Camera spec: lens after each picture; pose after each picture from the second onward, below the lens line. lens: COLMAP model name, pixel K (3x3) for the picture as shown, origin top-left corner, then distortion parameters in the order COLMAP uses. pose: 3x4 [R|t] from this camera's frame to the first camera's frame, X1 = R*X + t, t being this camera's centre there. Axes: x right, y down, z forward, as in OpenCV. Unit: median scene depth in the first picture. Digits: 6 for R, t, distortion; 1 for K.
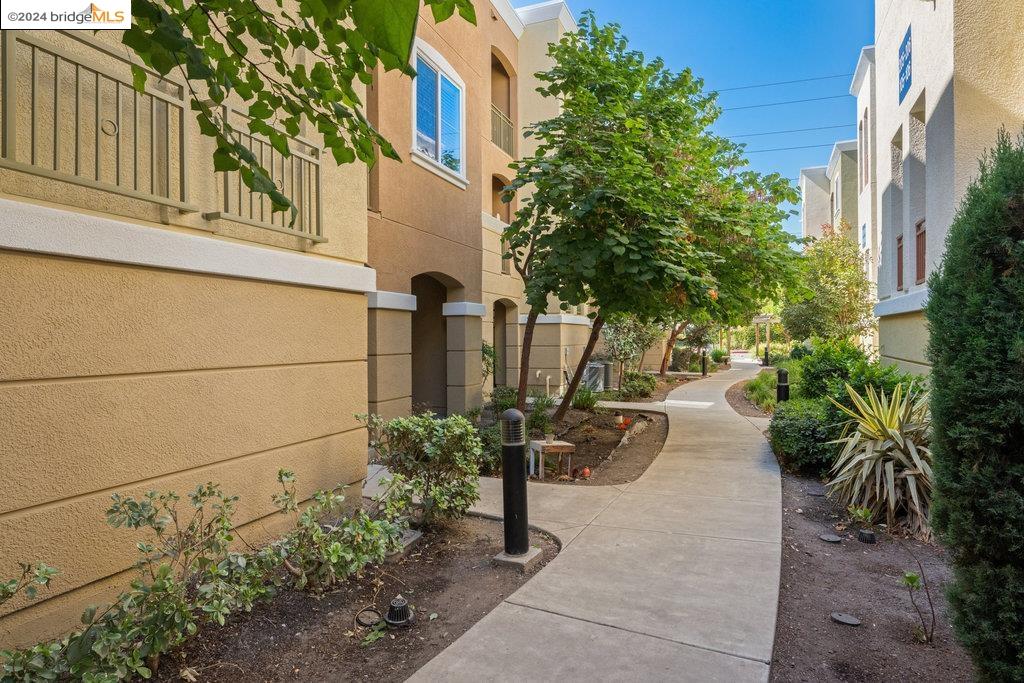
lens RADIAL K [[592.5, 0, 512.0], [0, 592.5, 341.5], [0, 0, 1]] dist [-0.001802, -0.000475]
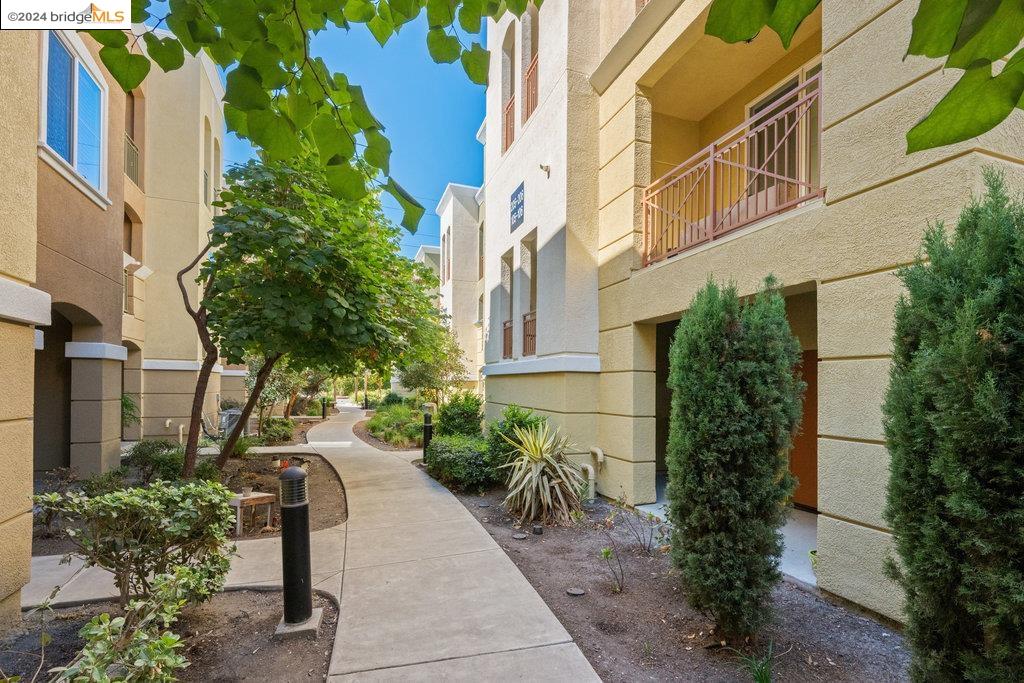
lens RADIAL K [[479.0, 0, 515.2], [0, 479.0, 388.6], [0, 0, 1]] dist [0.000172, 0.000149]
pose [[0.722044, 0.010931, 0.691760, -0.173407], [-0.011020, 0.999930, -0.004298, -0.006494], [-0.691759, -0.004520, 0.722114, 0.135776]]
